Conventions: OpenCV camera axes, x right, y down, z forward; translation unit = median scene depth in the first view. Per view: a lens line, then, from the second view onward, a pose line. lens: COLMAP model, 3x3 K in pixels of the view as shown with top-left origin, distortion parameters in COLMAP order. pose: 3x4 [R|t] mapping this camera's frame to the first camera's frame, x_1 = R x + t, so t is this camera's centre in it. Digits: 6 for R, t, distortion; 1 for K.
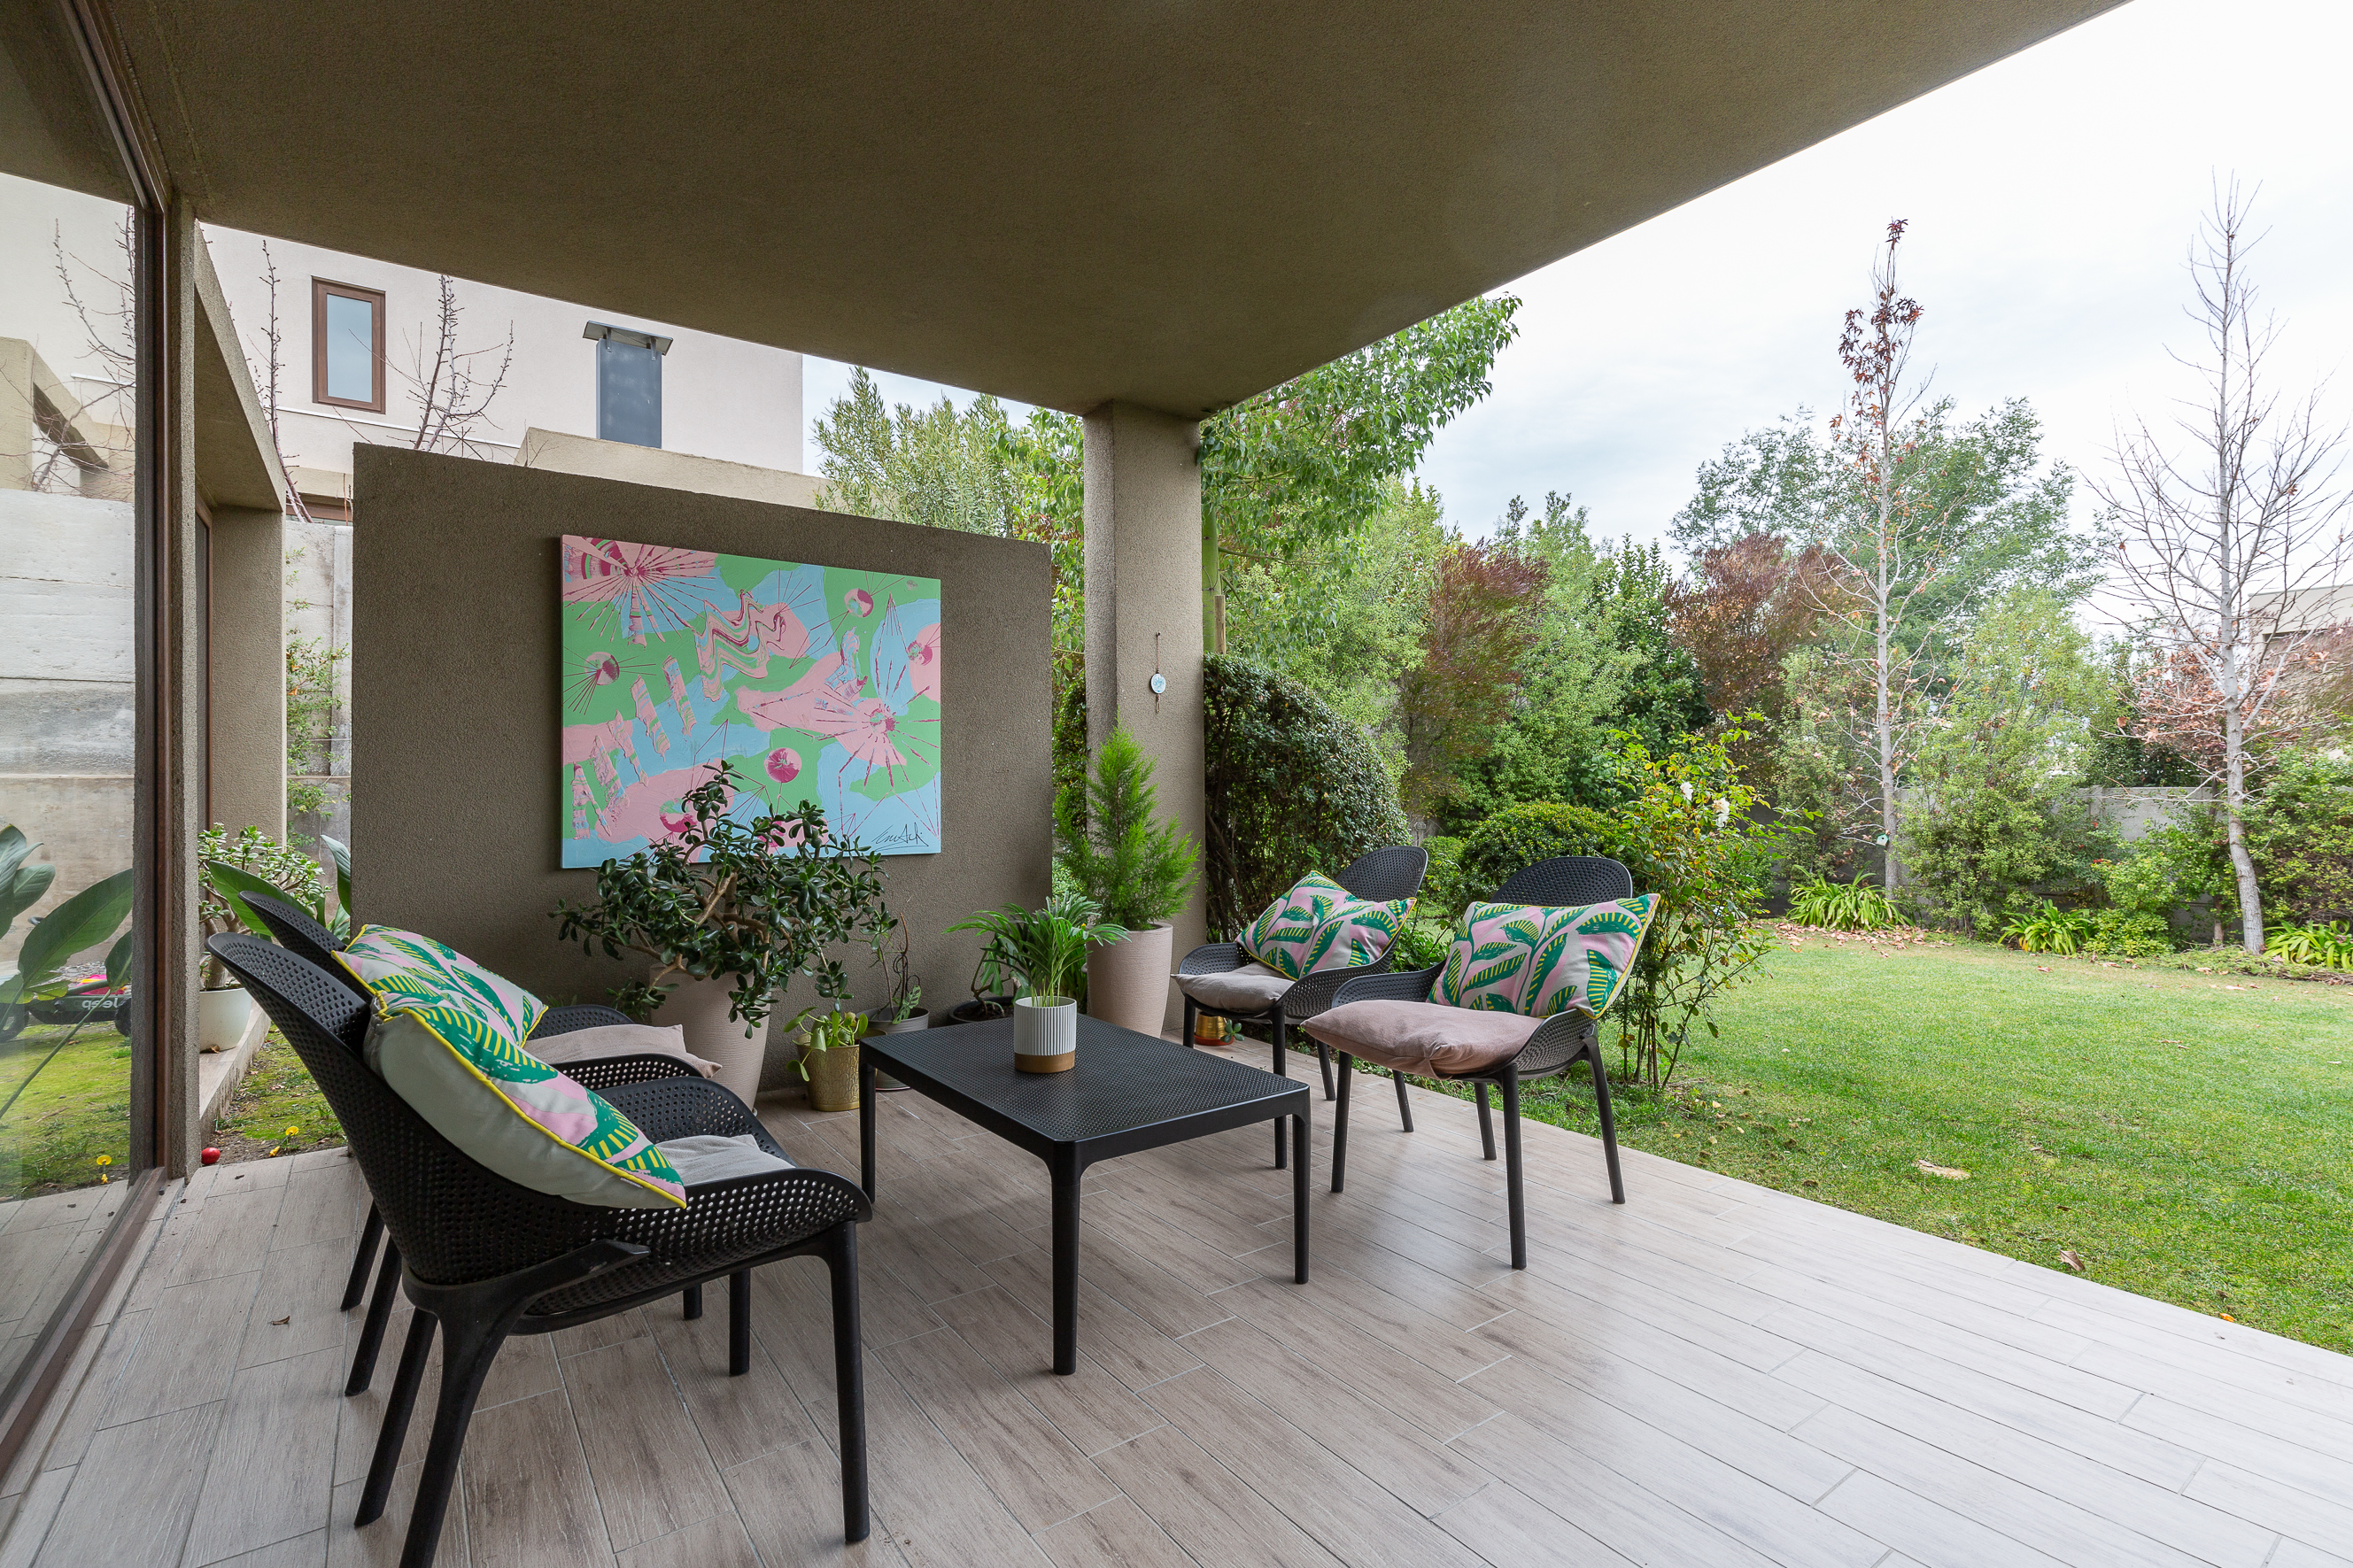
lens RADIAL K [[1063.1, 0, 1206.3], [0, 1063.1, 784.5], [0, 0, 1]] dist [0.009113, -0.001238]
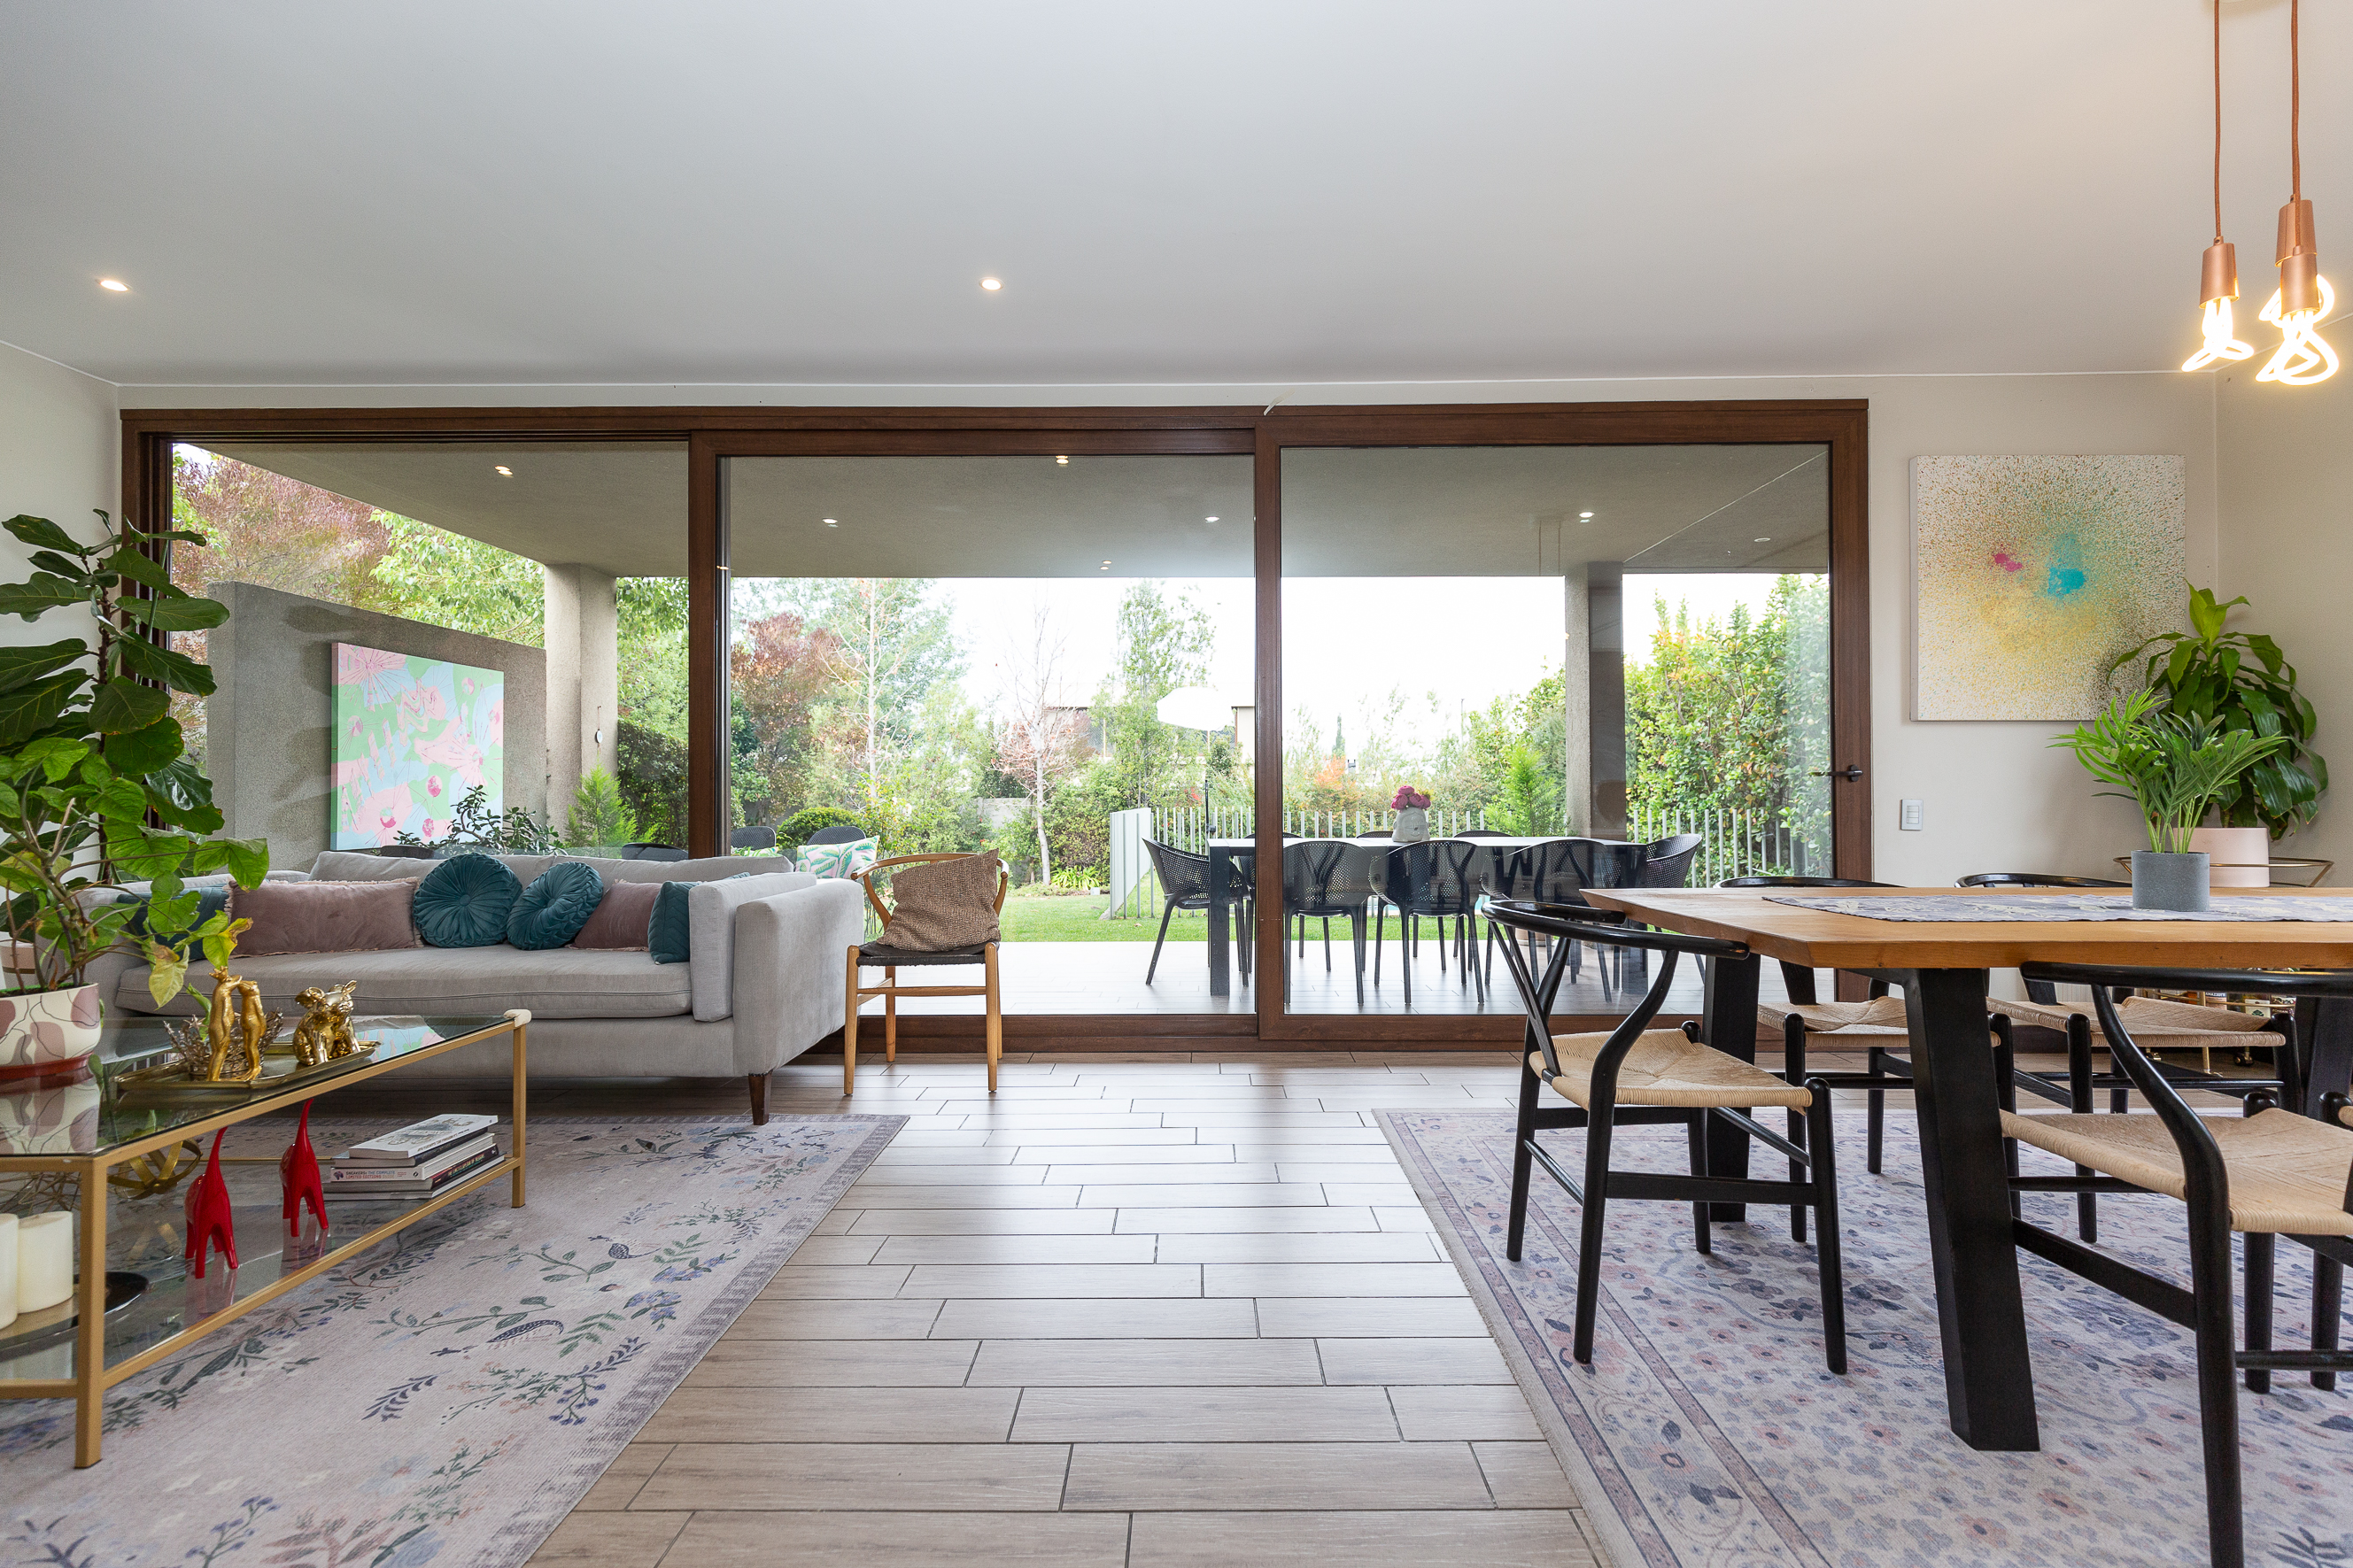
lens RADIAL K [[1063.1, 0, 1185.9], [0, 1063.1, 781.7], [0, 0, 1]] dist [0.009113, -0.001238]
pose [[0.603523, 0.011593, 0.797261, -0.339711], [-0.001158, 0.999906, -0.013664, -0.001342], [-0.797345, 0.007323, 0.603480, -0.301882]]
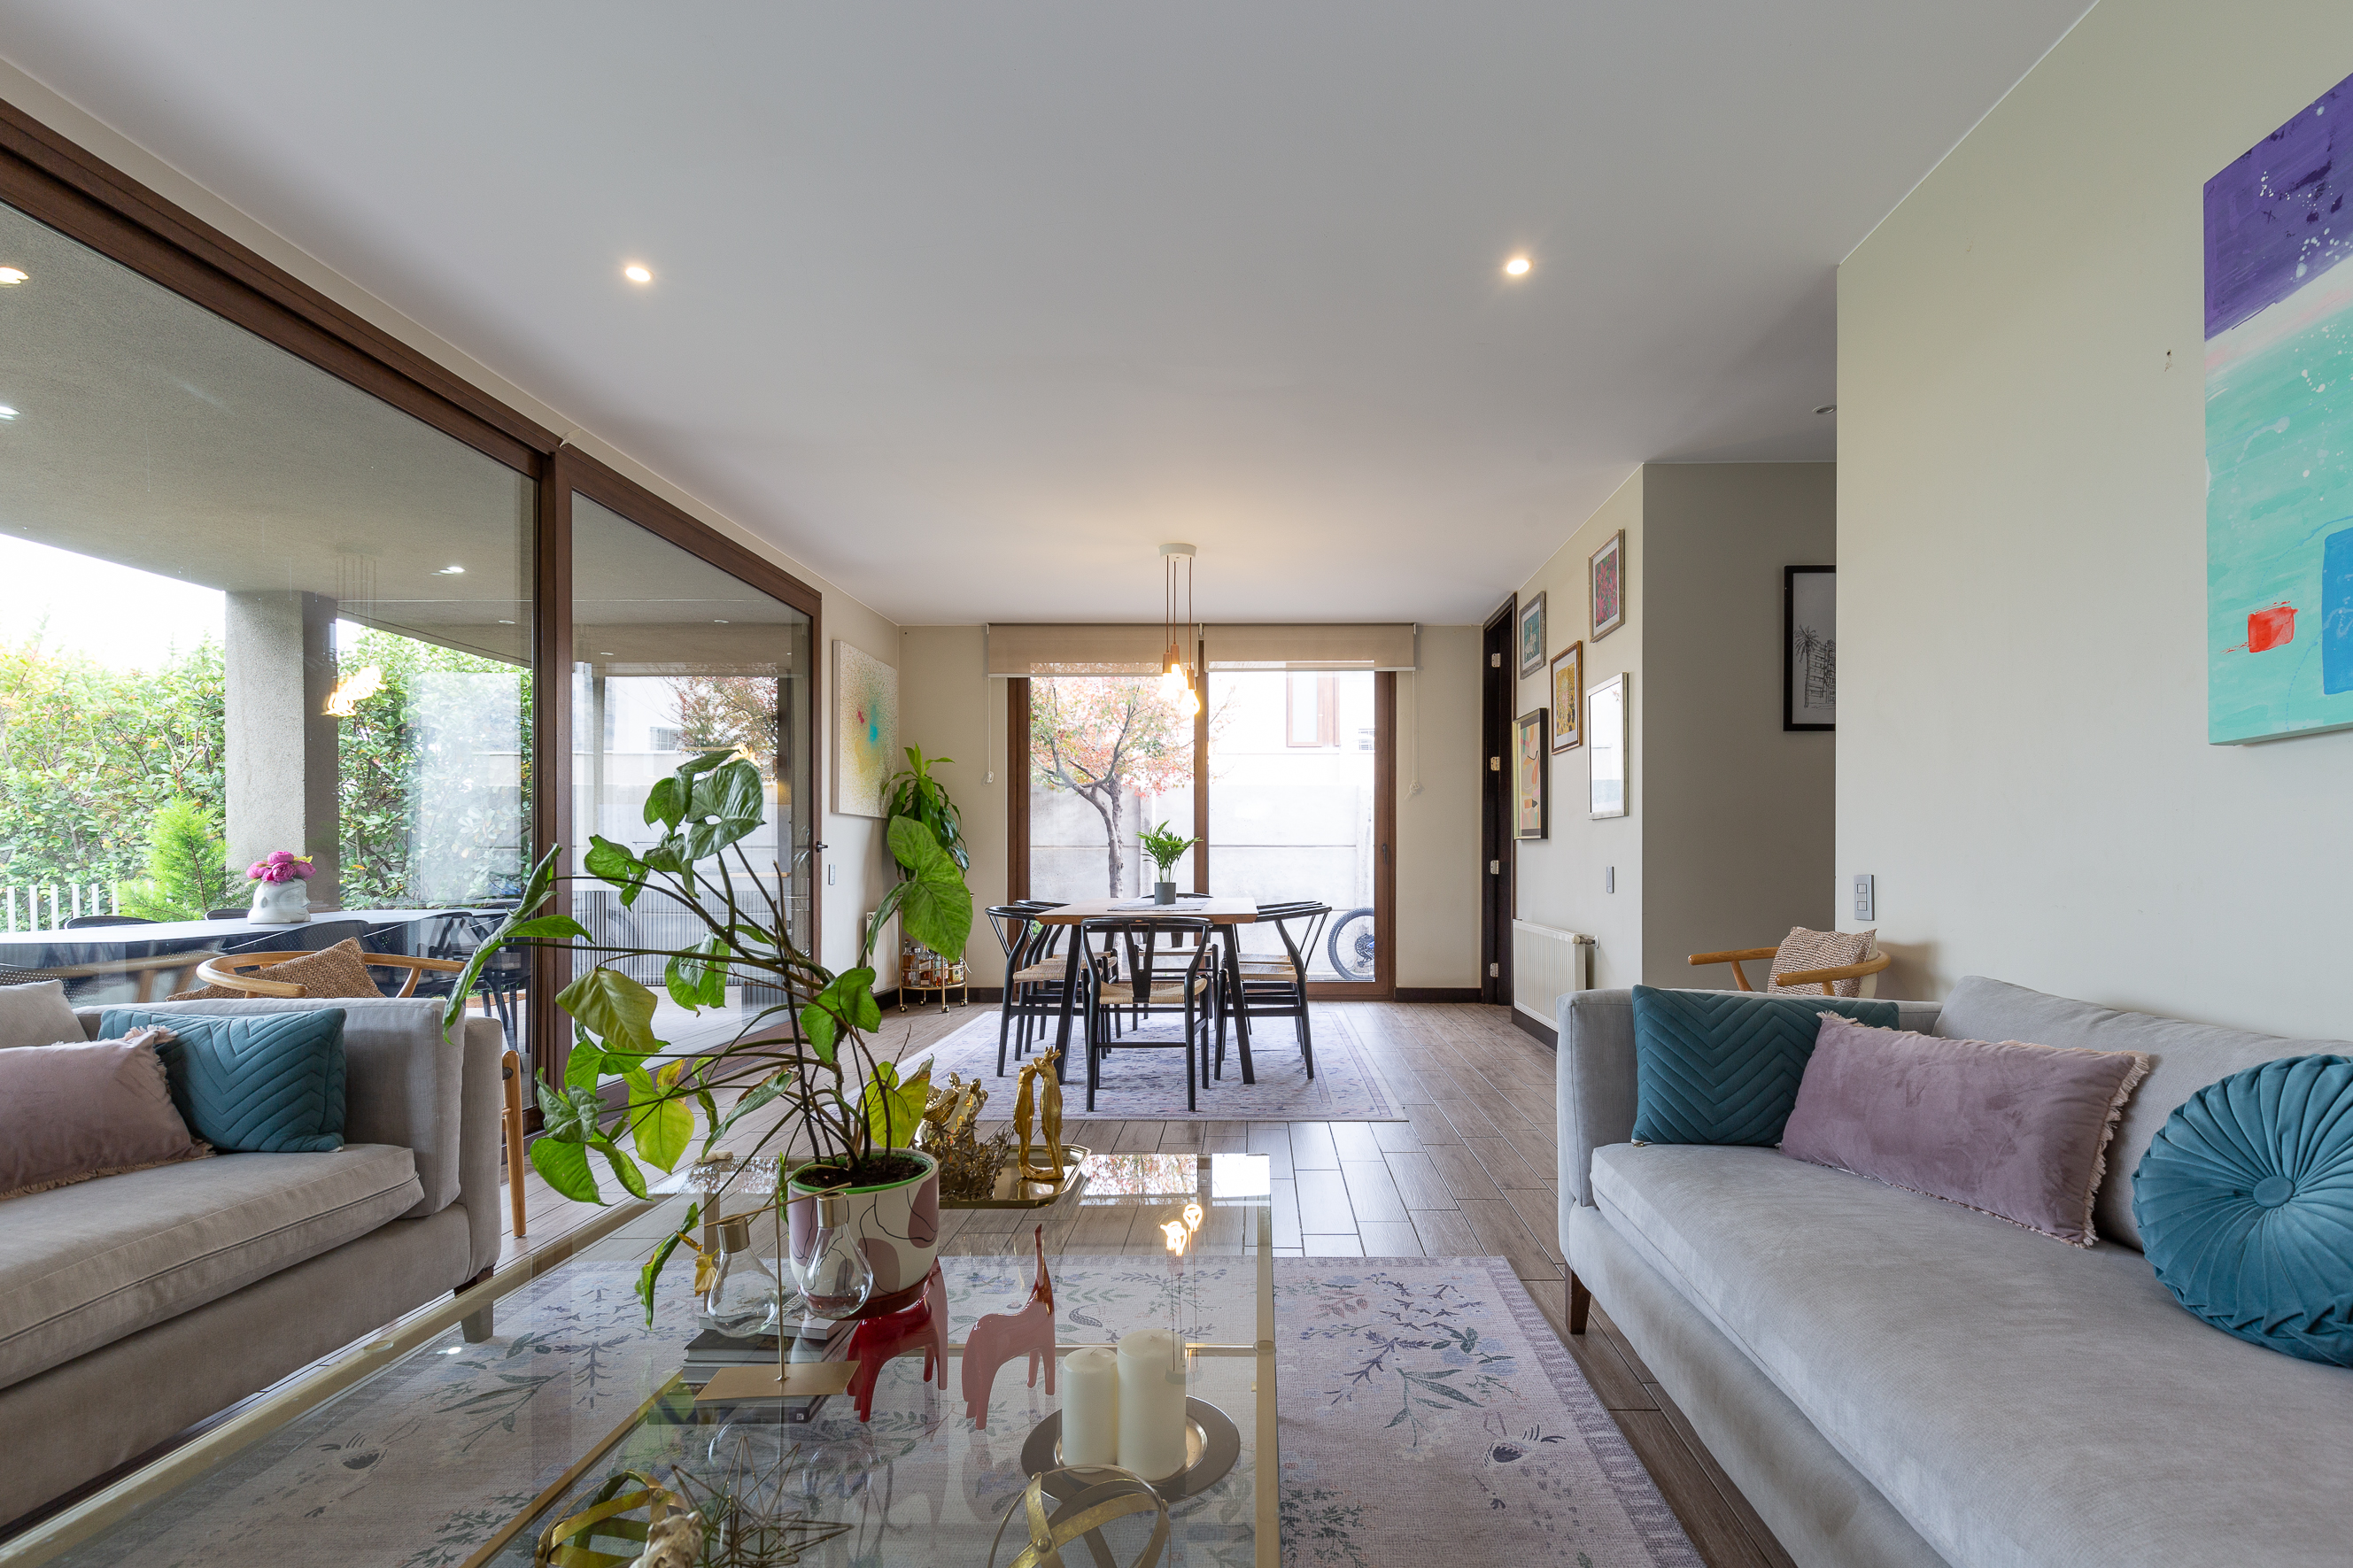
lens RADIAL K [[1063.1, 0, 1271.8], [0, 1063.1, 850.4], [0, 0, 1]] dist [0.009113, -0.001238]
pose [[-0.809366, 0.011509, 0.587191, -0.419042], [0.005023, 0.999907, -0.012675, -0.000076], [-0.587283, -0.007309, -0.809349, 0.063048]]
